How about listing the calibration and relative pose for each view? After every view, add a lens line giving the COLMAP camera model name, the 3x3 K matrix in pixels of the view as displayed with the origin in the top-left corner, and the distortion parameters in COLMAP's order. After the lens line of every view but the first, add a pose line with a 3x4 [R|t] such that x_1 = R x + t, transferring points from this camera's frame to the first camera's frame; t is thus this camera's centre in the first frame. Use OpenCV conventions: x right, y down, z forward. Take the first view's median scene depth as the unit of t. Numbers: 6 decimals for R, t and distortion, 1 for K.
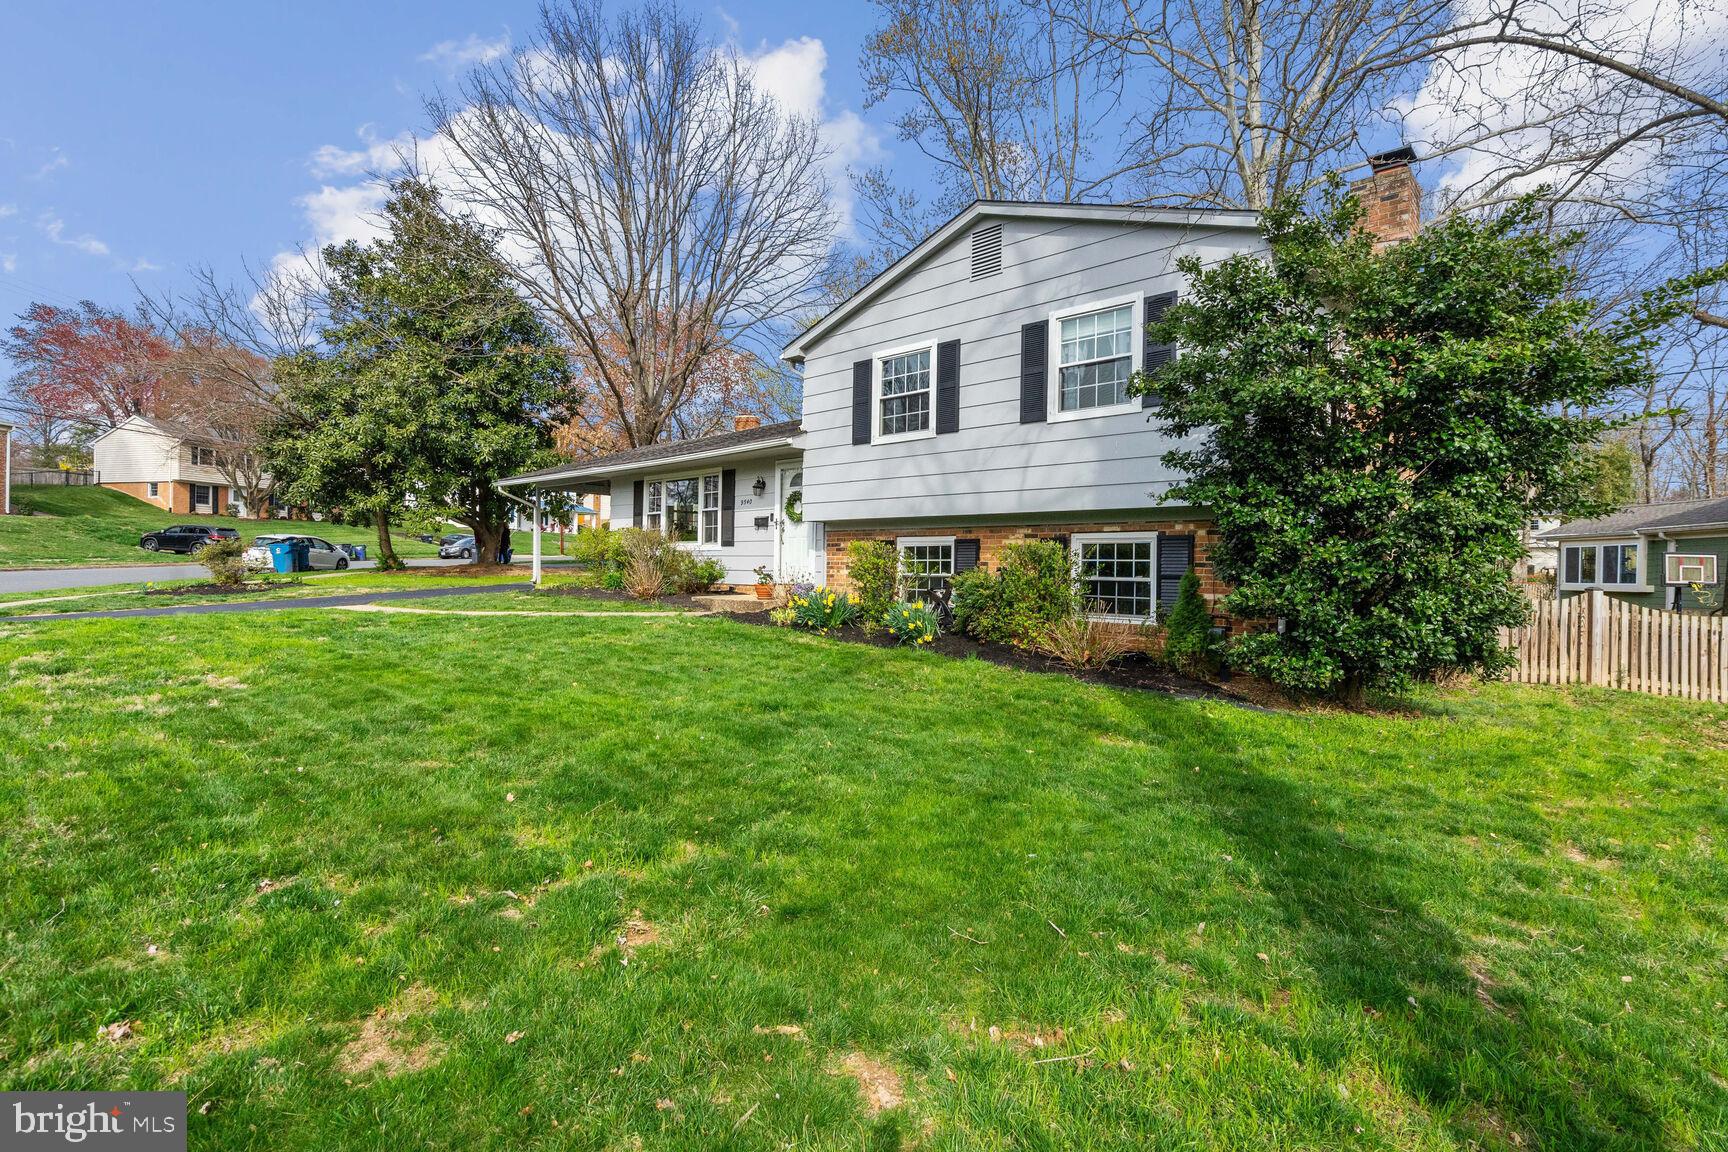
lens RADIAL K [[798.3, 0, 864.9], [0, 798.3, 582.0], [0, 0, 1]] dist [-0.001884, -0.000215]
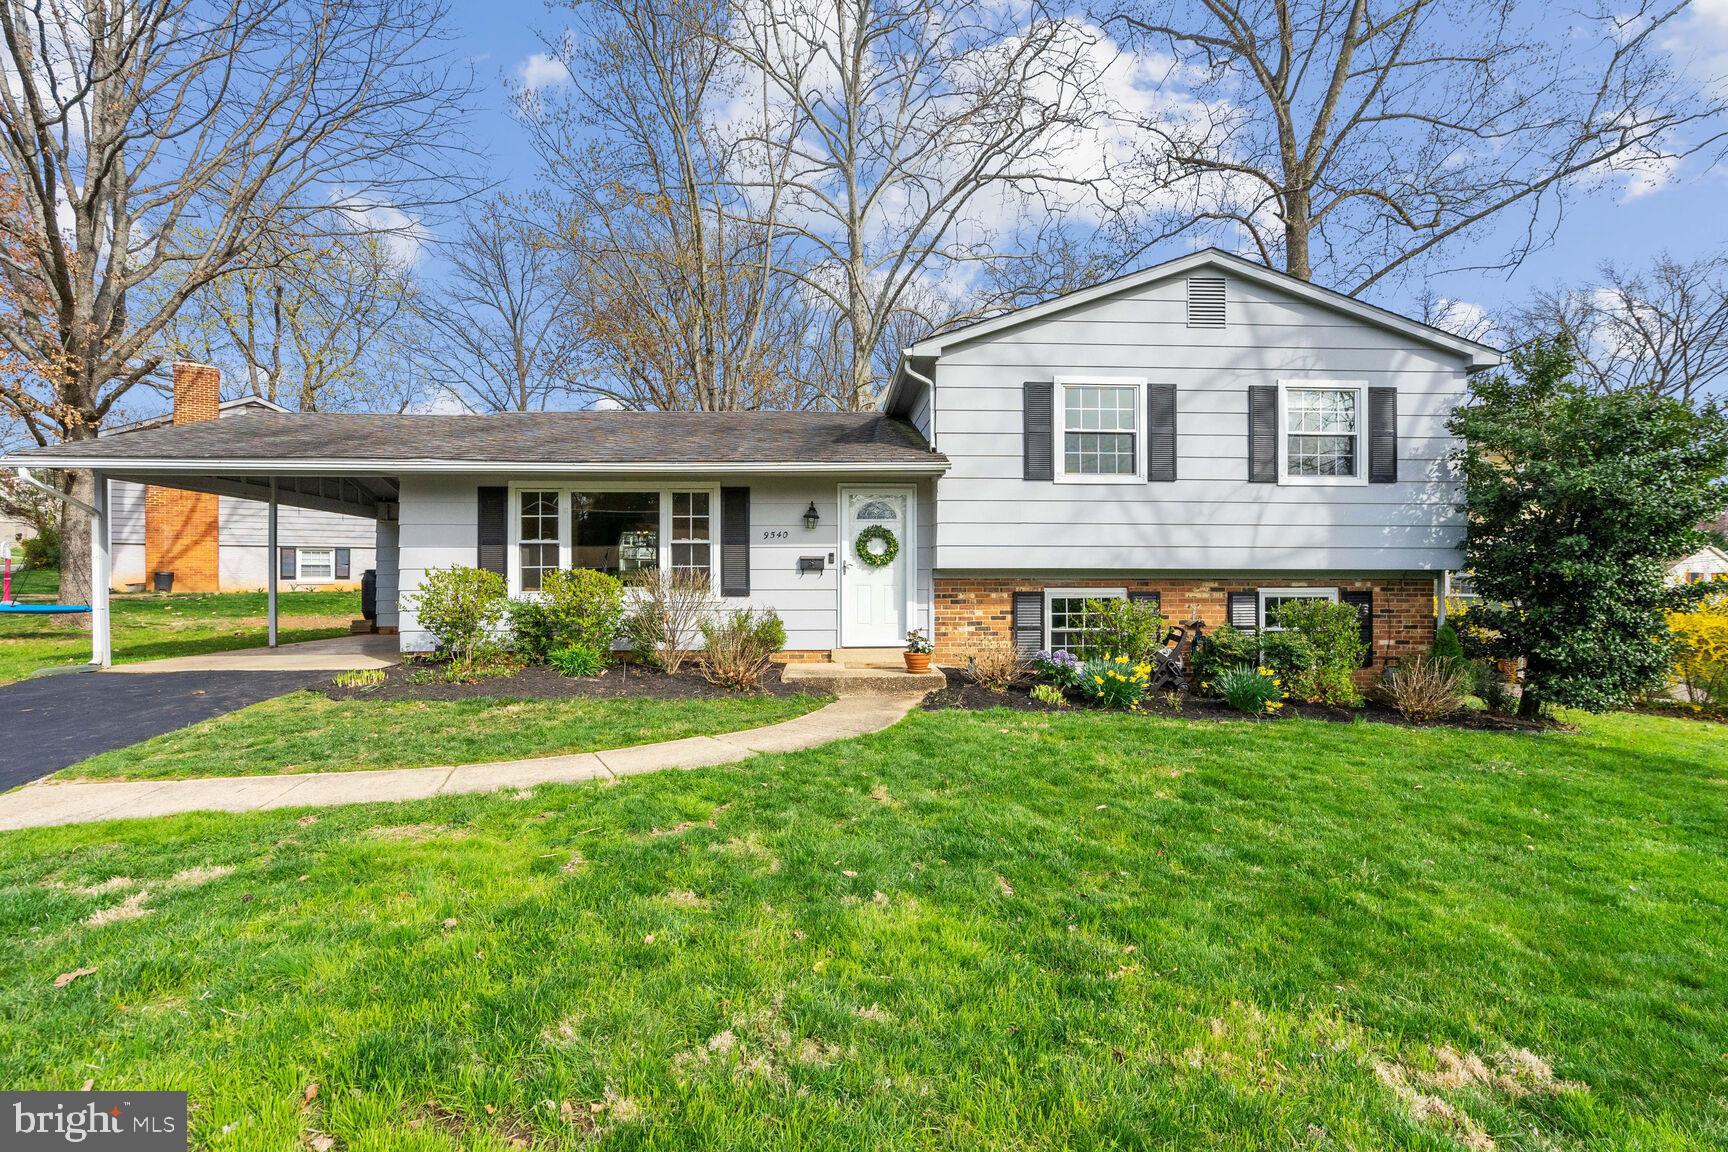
lens RADIAL K [[798.3, 0, 864.9], [0, 798.3, 582.0], [0, 0, 1]] dist [-0.001884, -0.000215]
pose [[0.701484, -0.017953, 0.712460, -0.815134], [0.022519, 0.999742, 0.003020, -0.078848], [-0.712330, 0.013926, 0.701707, 0.593308]]
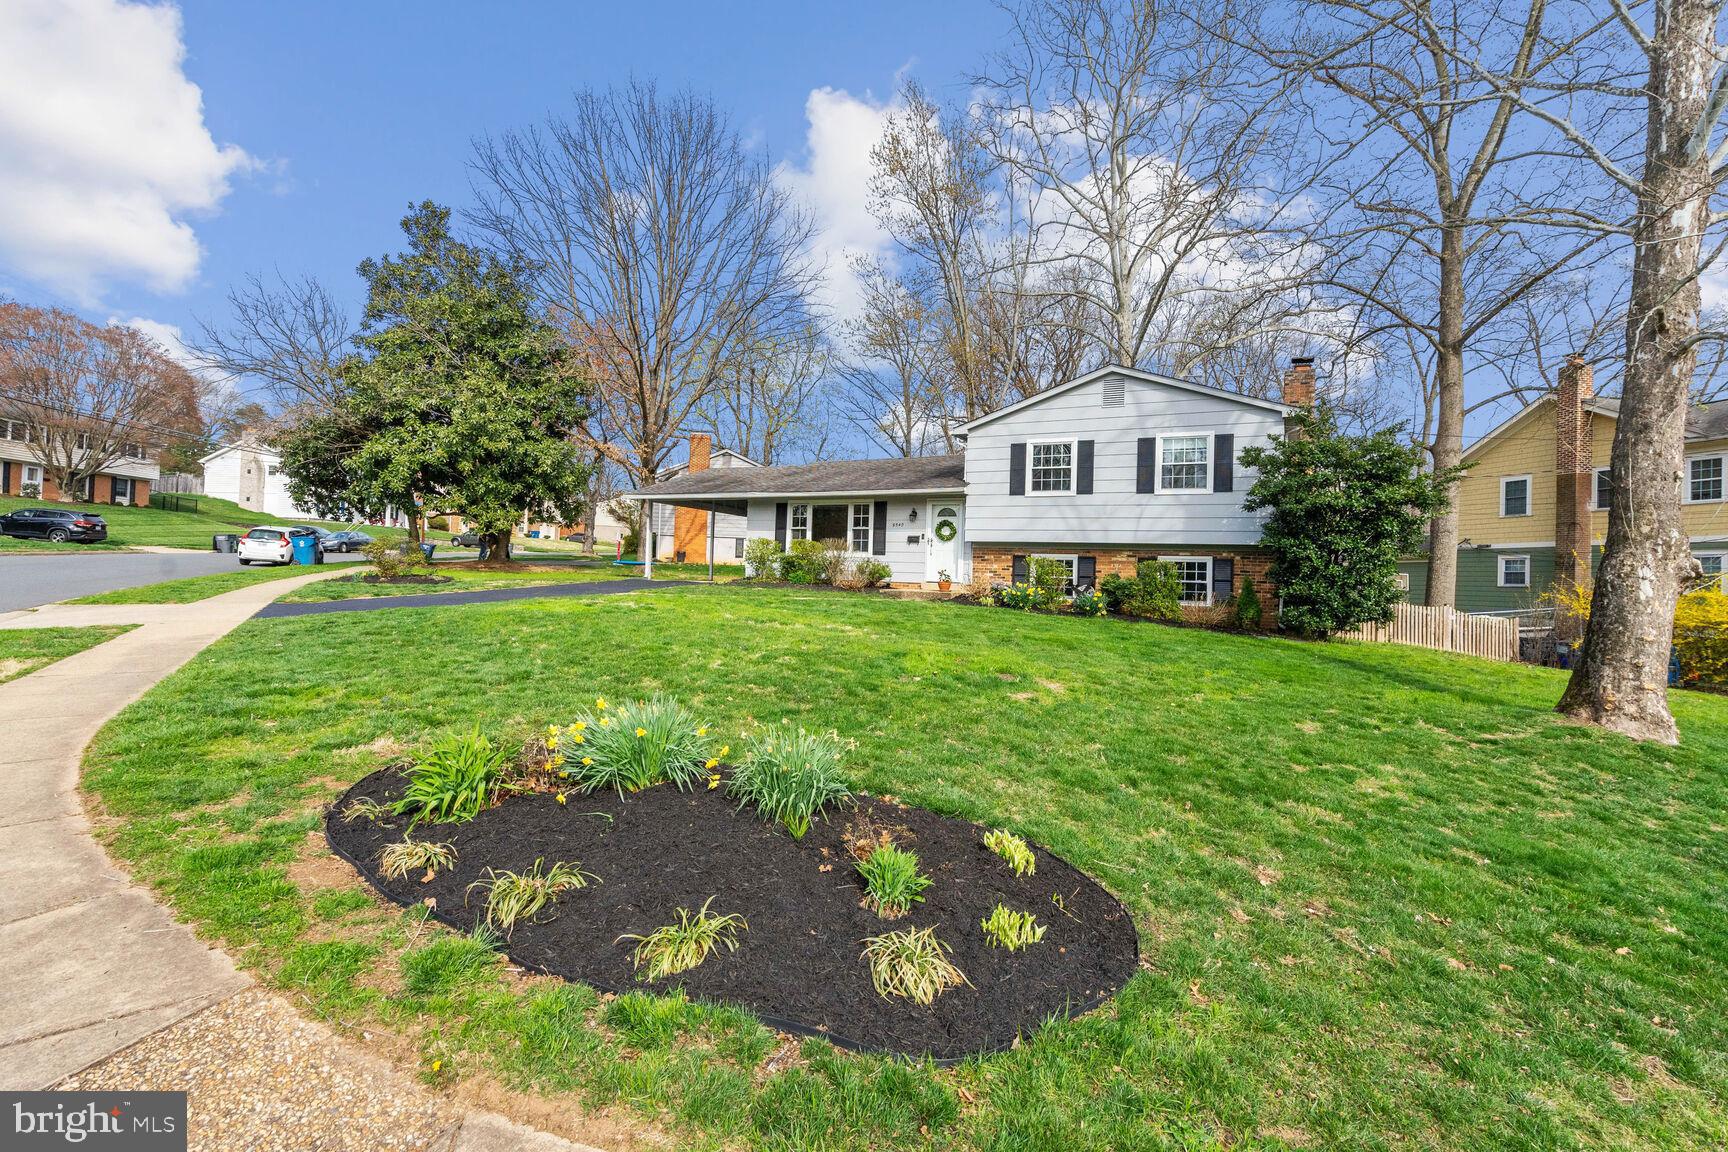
lens RADIAL K [[809.4, 0, 864.0], [0, 809.4, 576.0], [0, 0, 1]] dist [-0.002888, 0.001270]
pose [[0.962863, 0.018621, 0.269346, -0.809775], [-0.014912, 0.999764, -0.015809, 0.021813], [-0.269577, 0.011205, 0.962914, -0.529244]]
